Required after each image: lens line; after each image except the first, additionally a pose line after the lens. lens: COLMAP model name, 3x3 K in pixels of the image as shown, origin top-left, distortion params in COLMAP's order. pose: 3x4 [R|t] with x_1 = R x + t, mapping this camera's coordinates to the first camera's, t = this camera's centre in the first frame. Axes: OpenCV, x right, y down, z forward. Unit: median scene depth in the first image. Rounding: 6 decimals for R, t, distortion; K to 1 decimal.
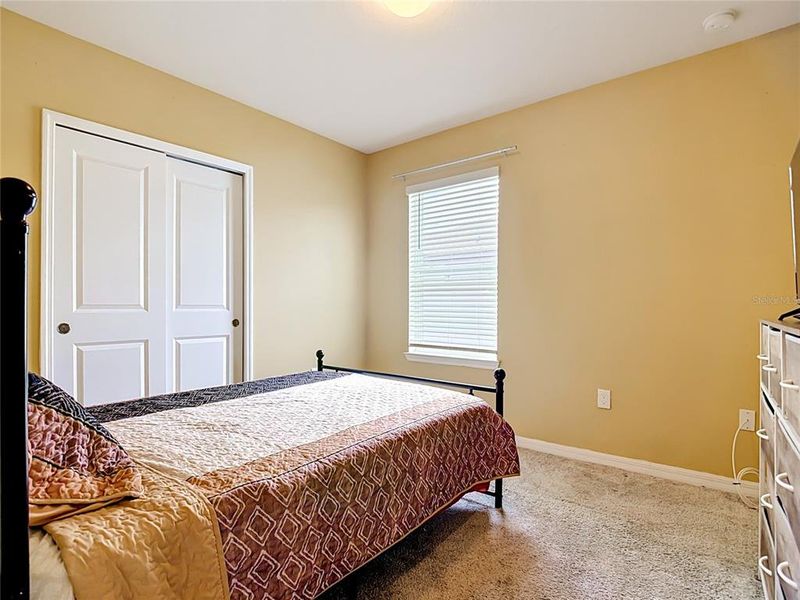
lens RADIAL K [[422.6, 0, 397.8], [0, 422.6, 301.8], [0, 0, 1]] dist [0.007914, -0.025036]
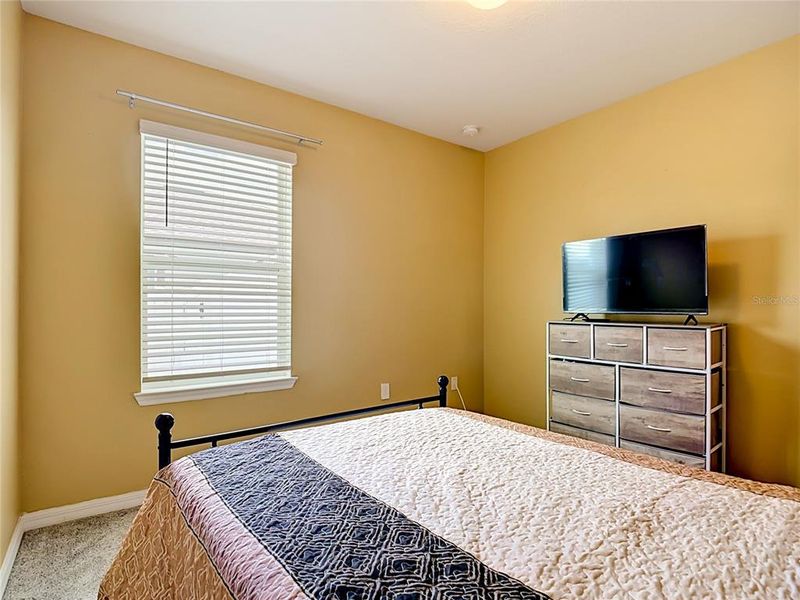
lens RADIAL K [[422.6, 0, 397.8], [0, 422.6, 301.8], [0, 0, 1]] dist [0.007914, -0.025036]
pose [[0.249530, 0.004657, 0.968356, -0.544301], [-0.008157, 0.999963, -0.002707, -0.014476], [-0.968333, -0.007224, 0.249559, 0.572268]]
